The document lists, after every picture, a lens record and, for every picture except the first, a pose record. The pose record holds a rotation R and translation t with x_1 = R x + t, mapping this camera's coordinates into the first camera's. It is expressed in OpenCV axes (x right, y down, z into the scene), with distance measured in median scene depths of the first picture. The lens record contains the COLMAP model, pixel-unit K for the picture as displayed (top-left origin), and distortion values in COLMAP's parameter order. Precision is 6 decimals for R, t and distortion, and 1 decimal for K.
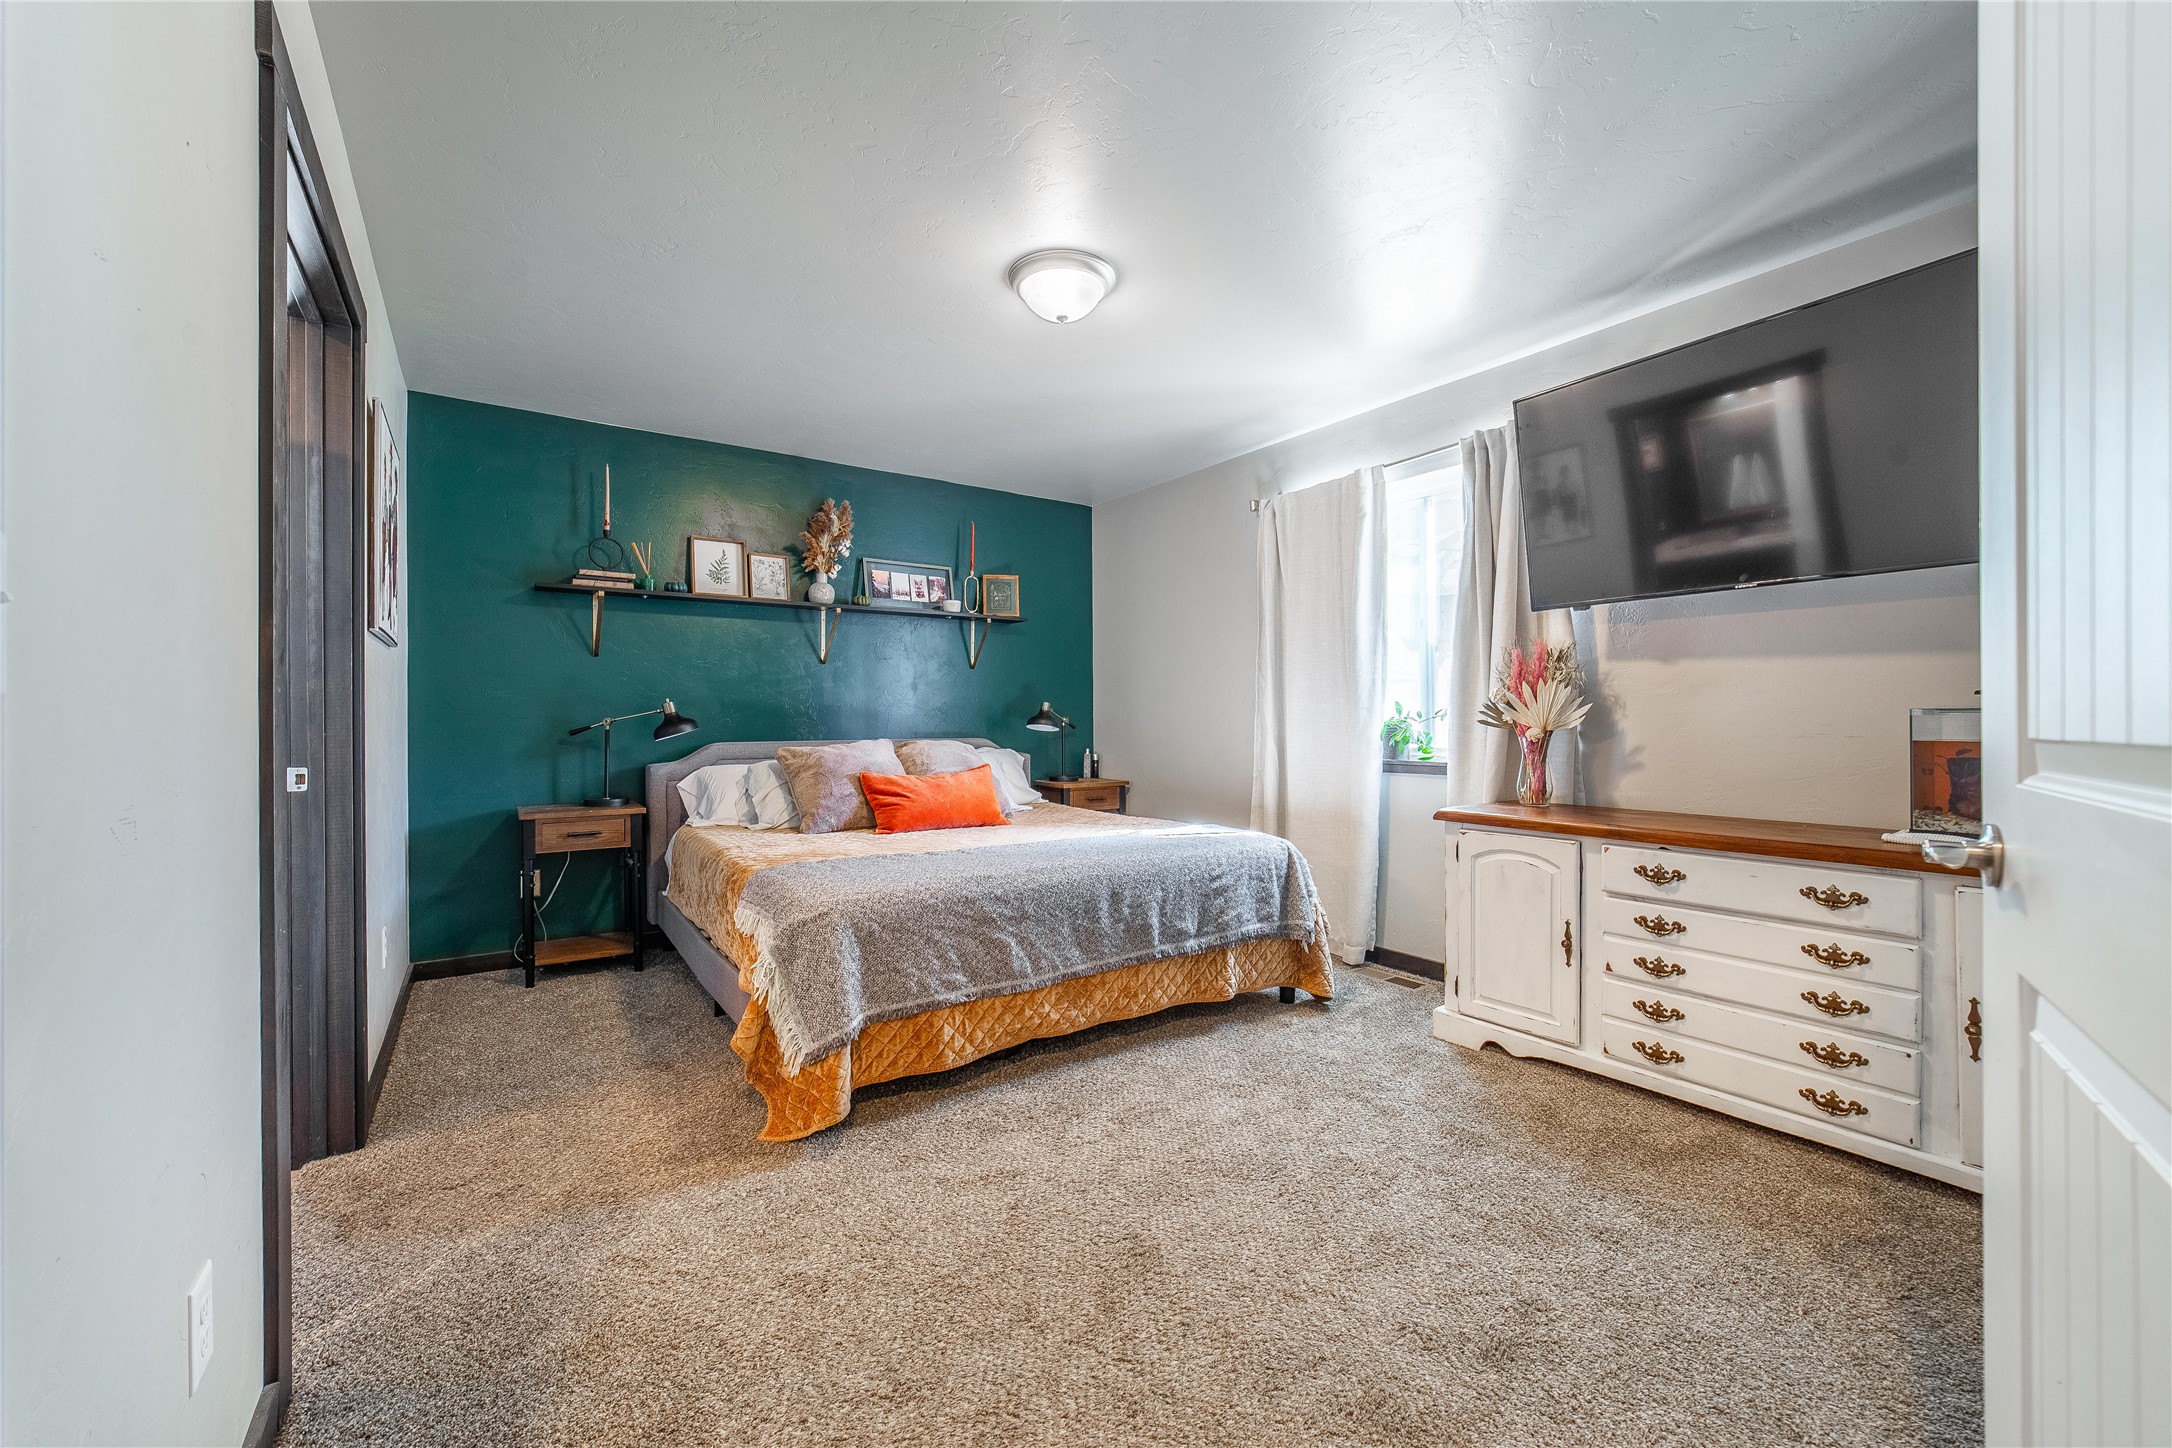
lens RADIAL K [[853.7, 0, 1065.1], [0, 853.7, 721.6], [0, 0, 1]] dist [-0.012625, 0.002765]
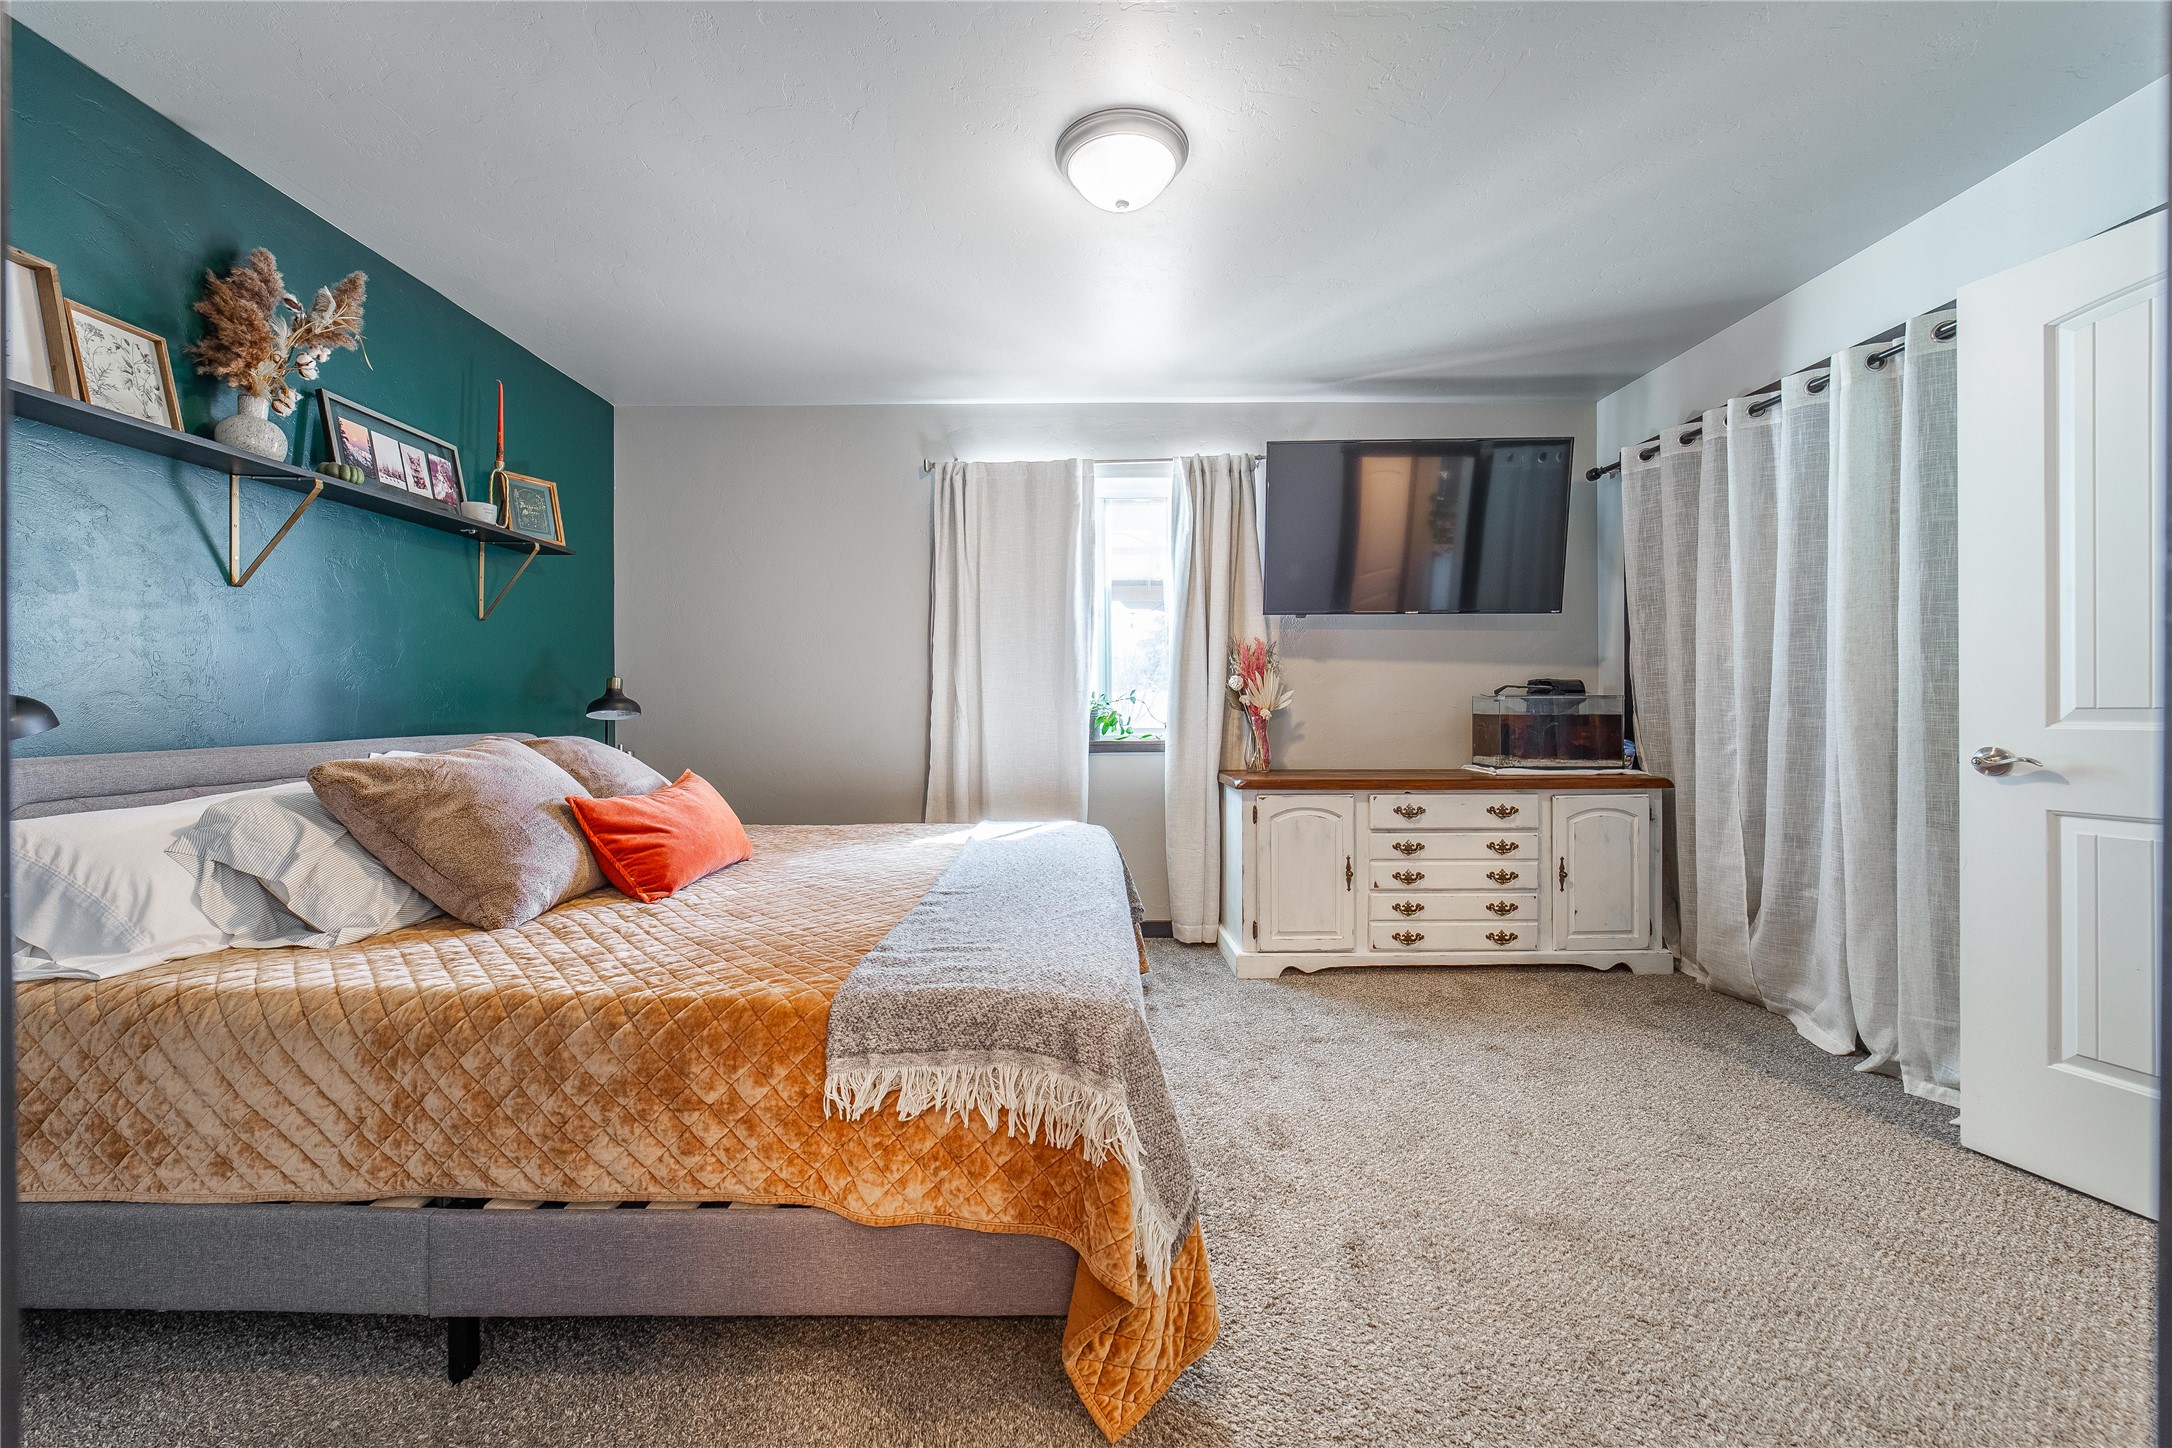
lens RADIAL K [[853.7, 0, 1072.7], [0, 853.7, 714.2], [0, 0, 1]] dist [-0.012625, 0.002765]
pose [[0.567396, -0.008714, 0.823399, -0.586395], [0.005749, 0.999962, 0.006621, 0.004646], [-0.823425, 0.000976, 0.567424, 0.492912]]
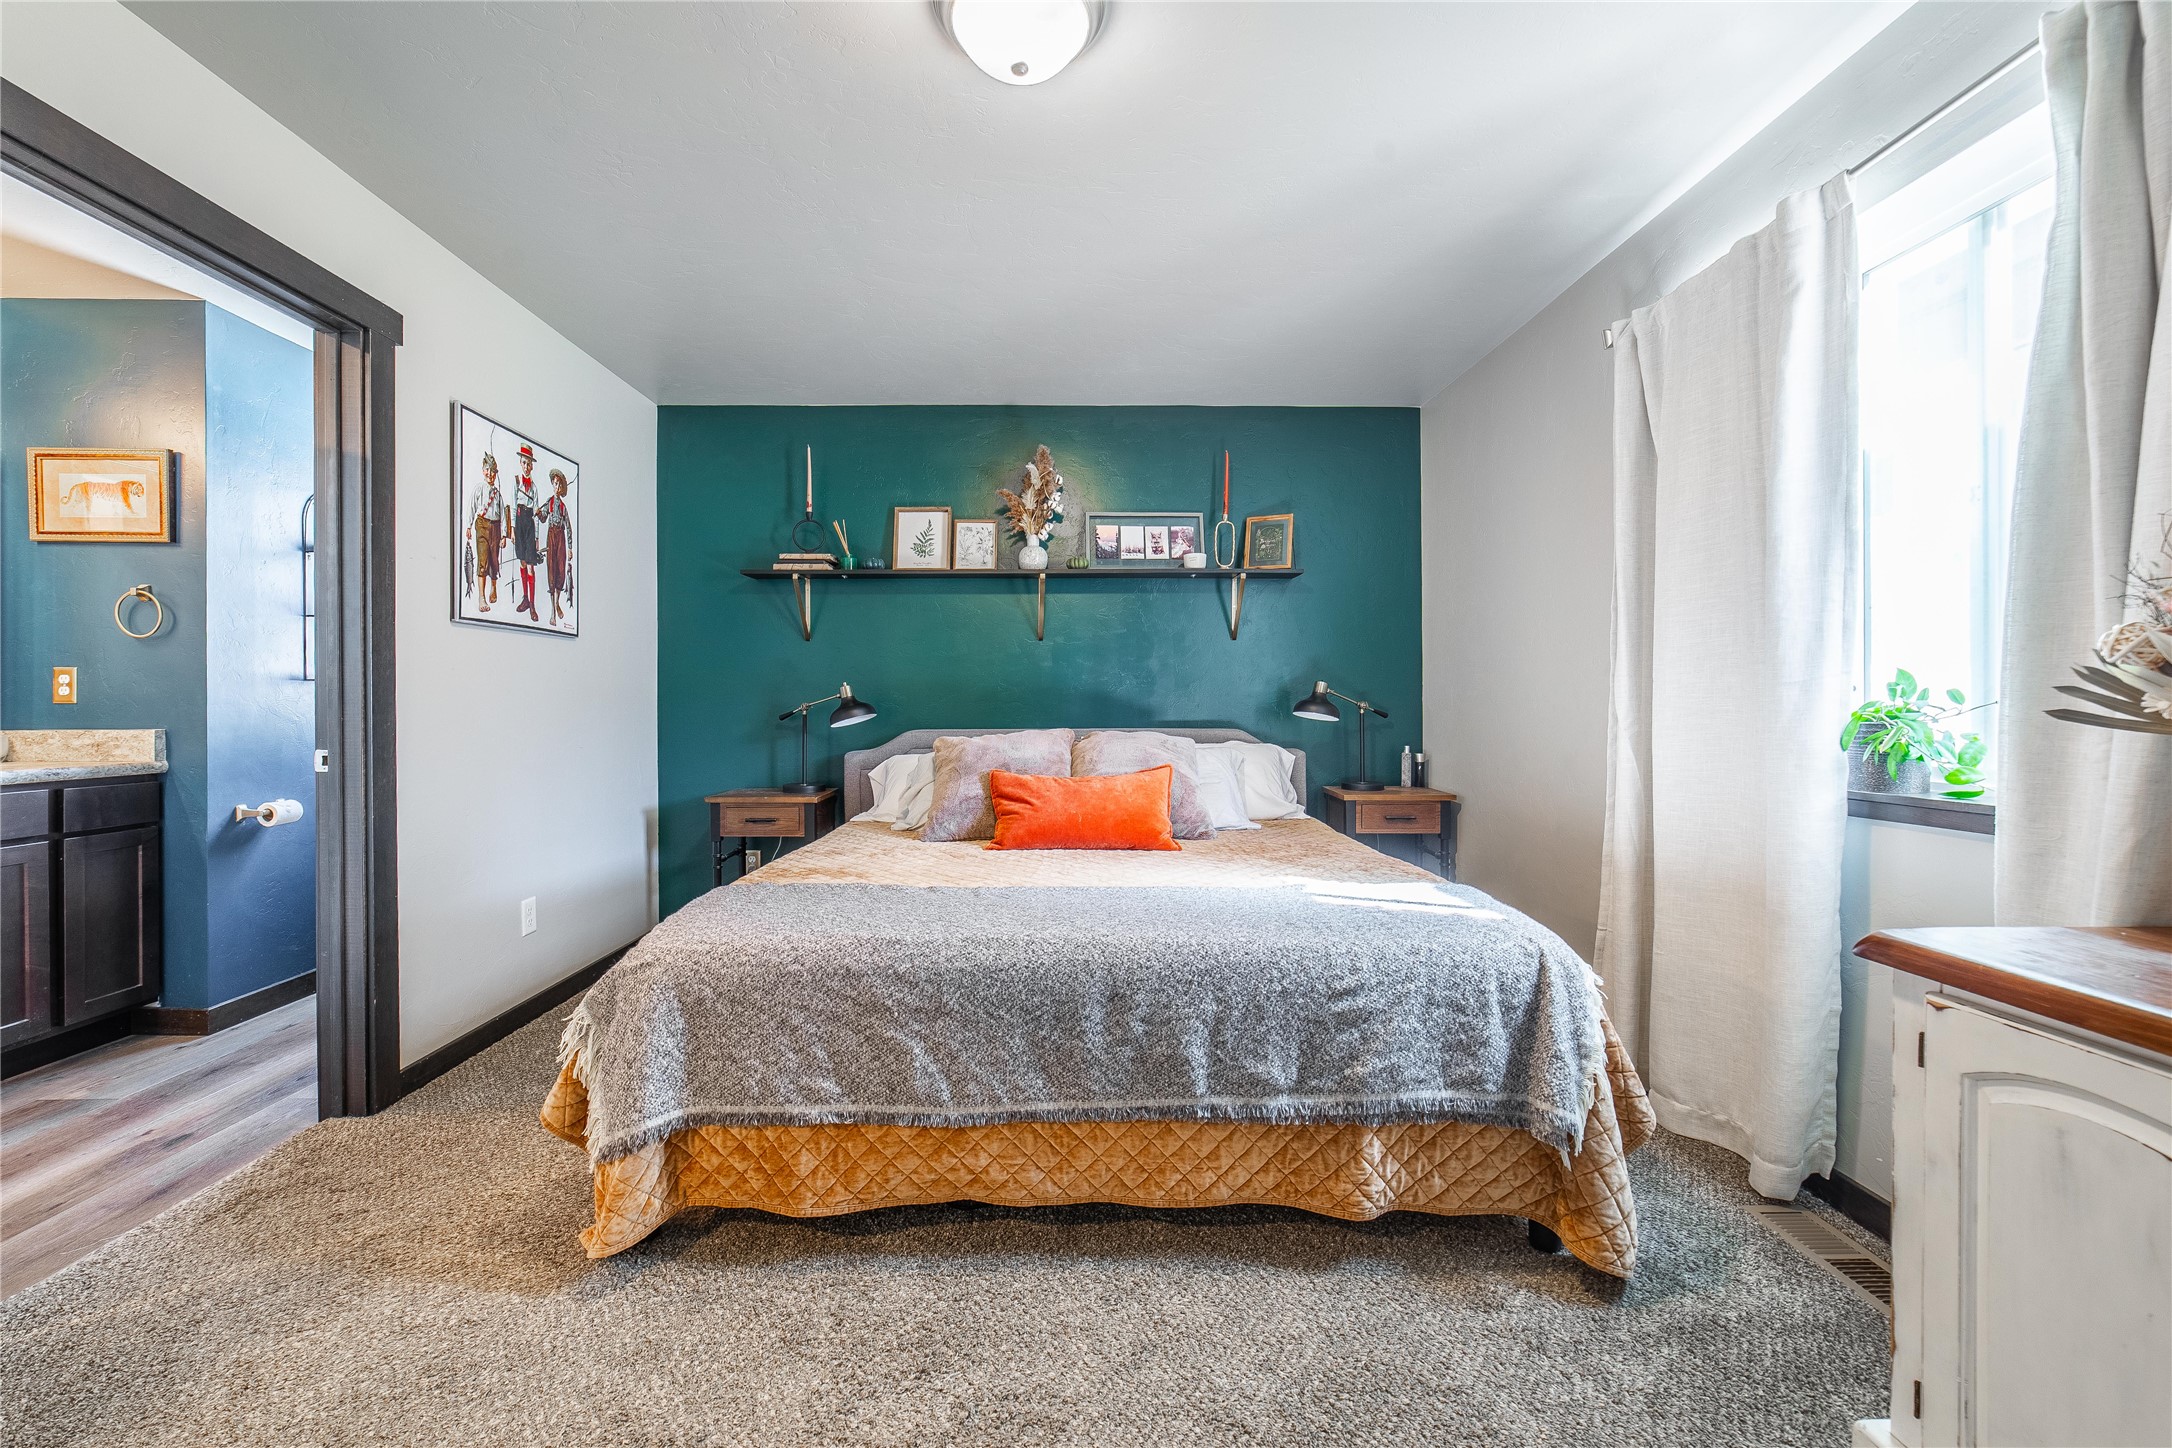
lens RADIAL K [[853.7, 0, 1069.1], [0, 853.7, 710.2], [0, 0, 1]] dist [-0.012625, 0.002765]
pose [[0.831584, 0.005056, -0.555376, 0.318489], [-0.002412, 0.999982, 0.005492, -0.002297], [0.555394, -0.003228, 0.831581, 0.422750]]
